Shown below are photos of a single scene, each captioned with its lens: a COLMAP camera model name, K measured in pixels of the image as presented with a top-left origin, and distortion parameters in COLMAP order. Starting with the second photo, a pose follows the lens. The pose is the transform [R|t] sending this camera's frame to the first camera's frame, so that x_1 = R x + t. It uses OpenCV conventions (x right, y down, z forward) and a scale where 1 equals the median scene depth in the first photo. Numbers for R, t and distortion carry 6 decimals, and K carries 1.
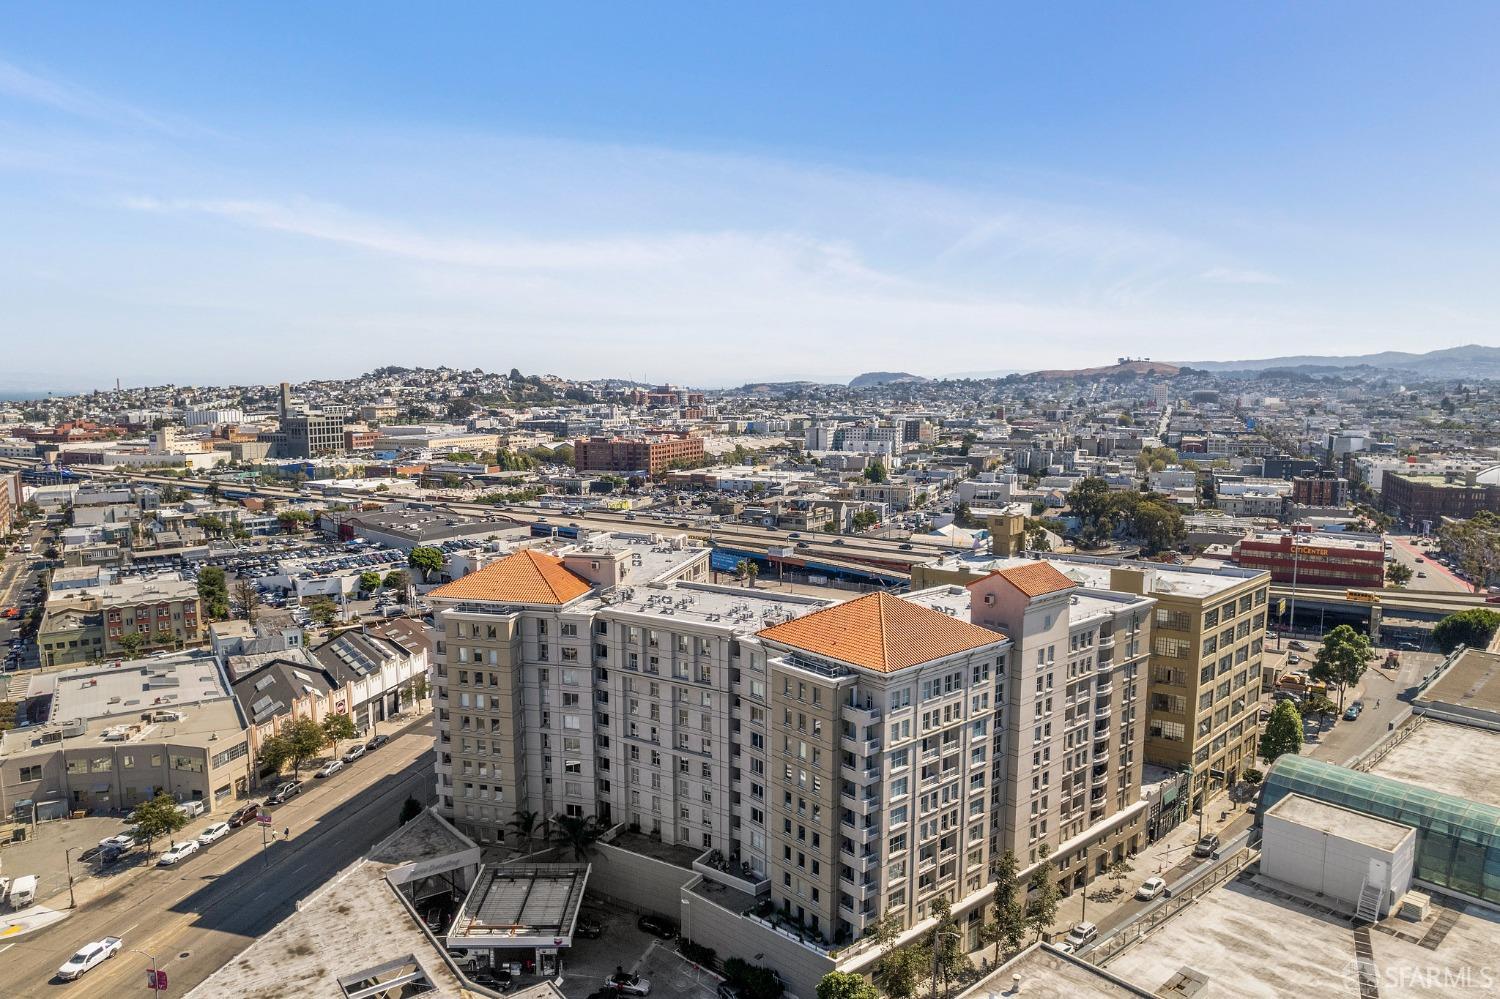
lens RADIAL K [[986.6, 0, 750.0], [0, 986.6, 499.5], [0, 0, 1]] dist [-0.069939, 0.047888]
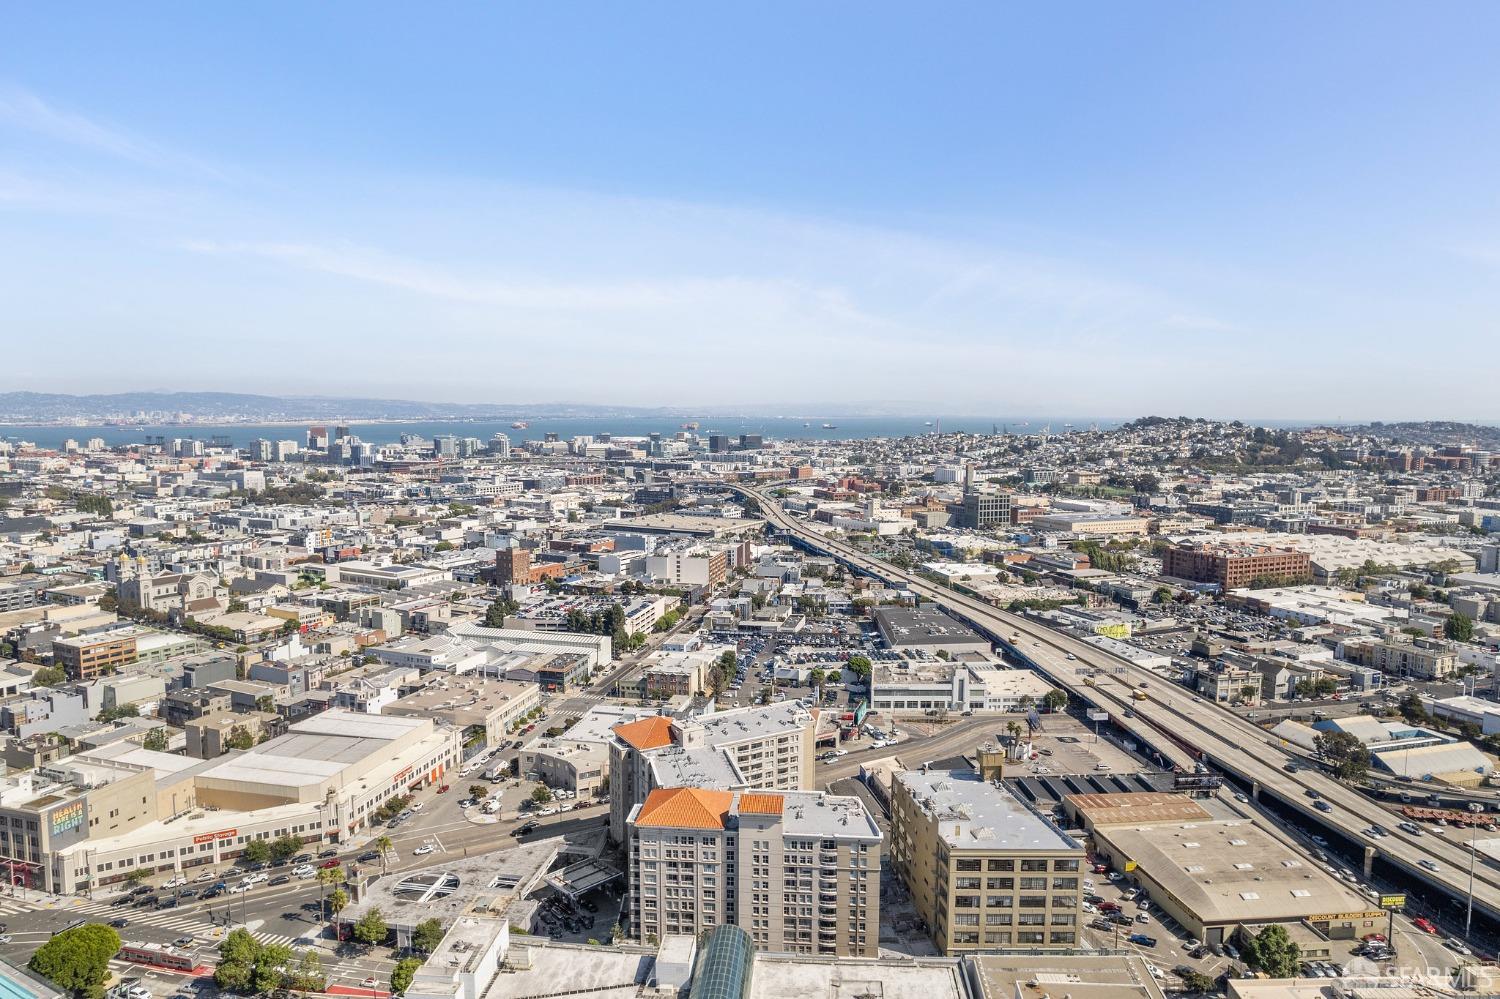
lens RADIAL K [[986.6, 0, 750.0], [0, 986.6, 499.5], [0, 0, 1]] dist [-0.069939, 0.047888]
pose [[0.687784, 0.071323, -0.722403, 1.526712], [-0.083666, 0.996318, 0.018710, -0.511130], [0.721078, 0.047572, 0.691219, -0.329717]]
